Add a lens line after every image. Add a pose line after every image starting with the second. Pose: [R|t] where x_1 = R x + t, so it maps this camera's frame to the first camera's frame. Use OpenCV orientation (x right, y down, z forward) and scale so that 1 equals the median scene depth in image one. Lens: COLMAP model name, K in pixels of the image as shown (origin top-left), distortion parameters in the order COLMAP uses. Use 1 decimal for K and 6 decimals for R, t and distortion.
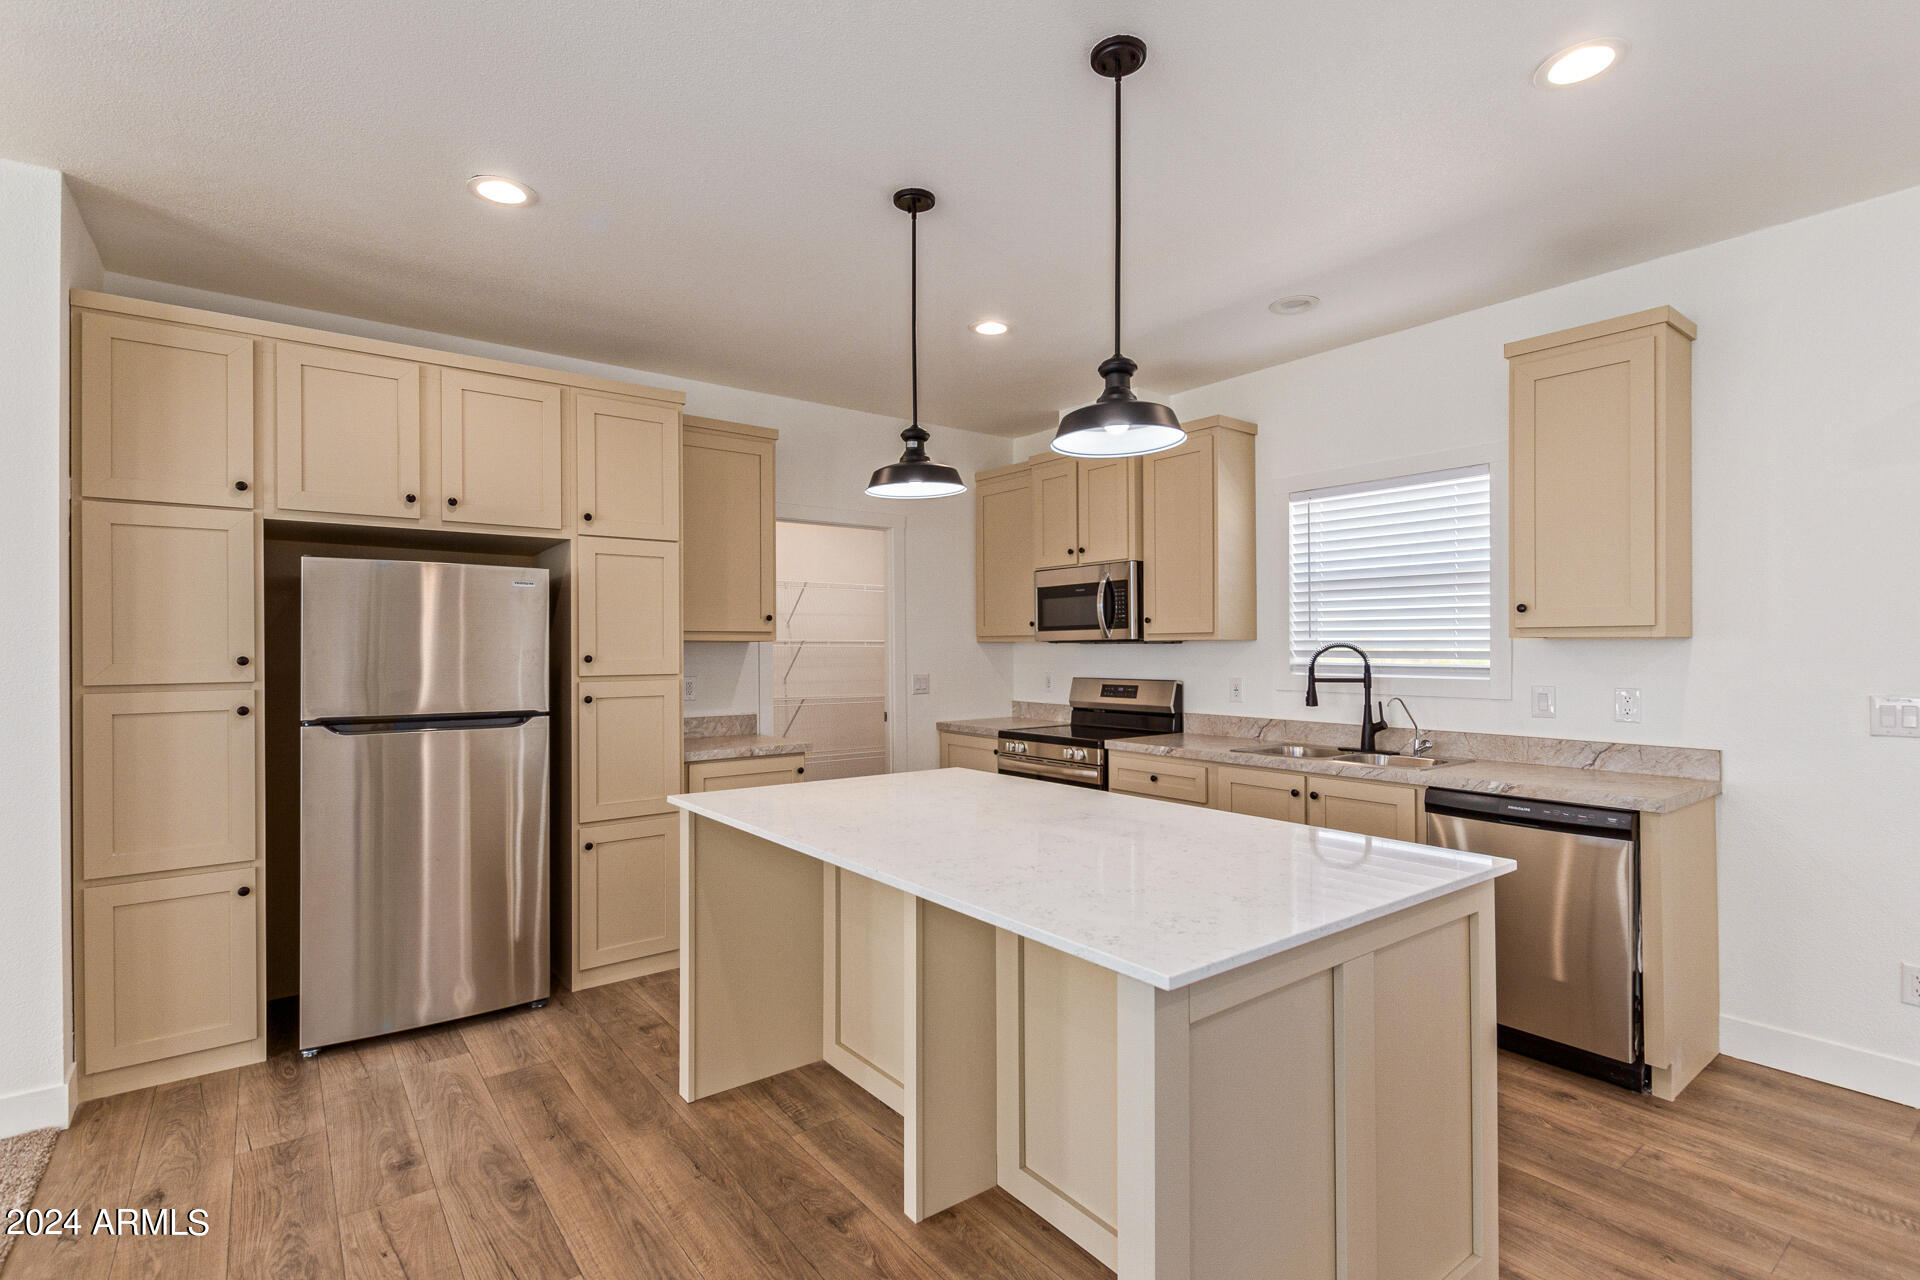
lens RADIAL K [[902.0, 0, 966.2], [0, 902.0, 646.8], [0, 0, 1]] dist [0.008384, -0.000705]
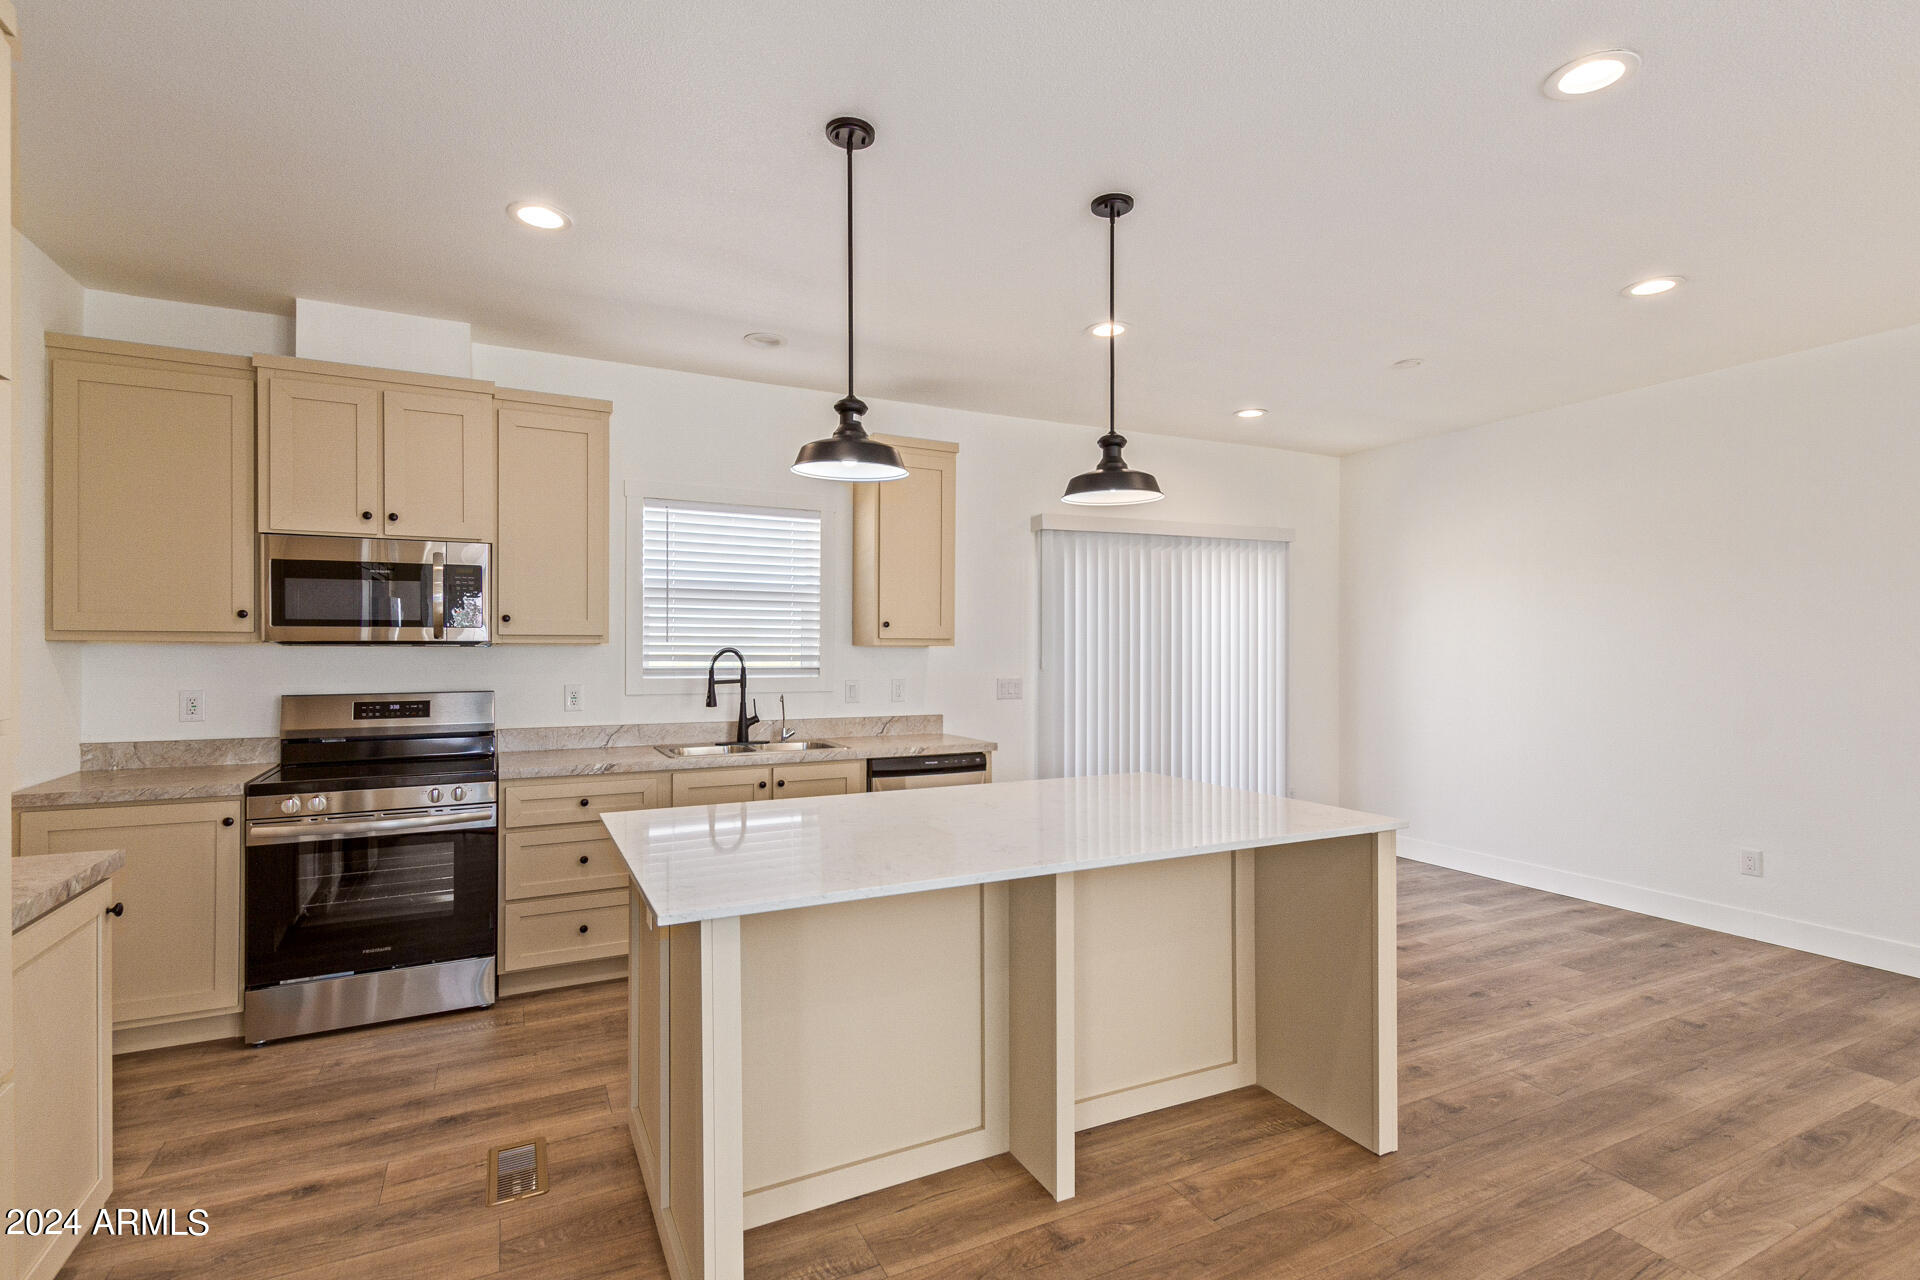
lens RADIAL K [[902.0, 0, 966.2], [0, 902.0, 646.8], [0, 0, 1]] dist [0.008384, -0.000705]
pose [[0.185472, 0.004385, 0.982640, -0.623194], [-0.004516, 0.999983, -0.003610, -0.003019], [-0.982639, -0.003768, 0.185489, 0.513677]]
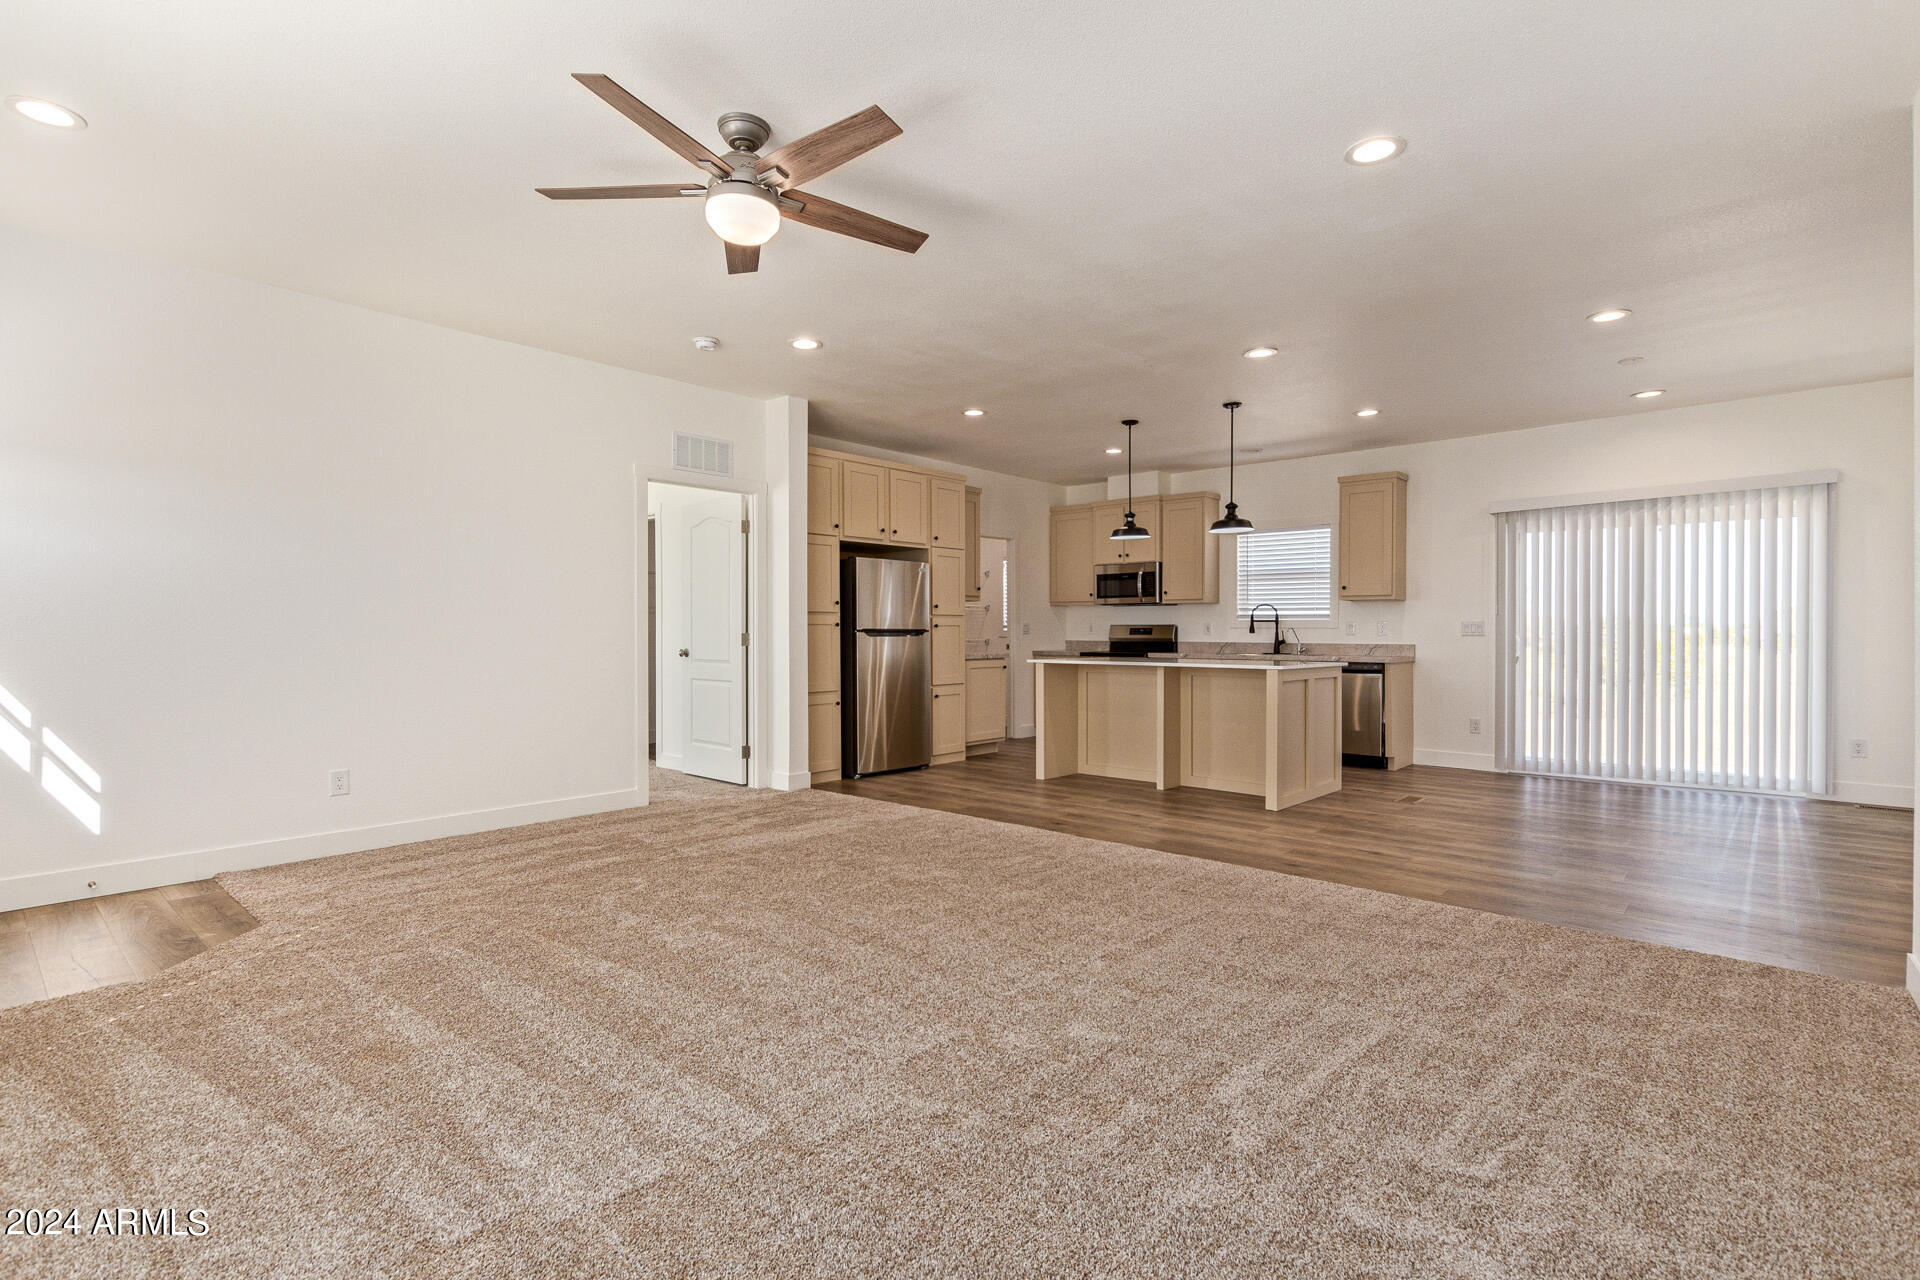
lens RADIAL K [[902.0, 0, 966.2], [0, 902.0, 646.8], [0, 0, 1]] dist [0.008384, -0.000705]
pose [[0.983056, 0.002591, 0.183286, -0.681902], [-0.006322, 0.999784, 0.019775, 0.060318], [-0.183195, -0.020599, 0.982861, -0.987884]]
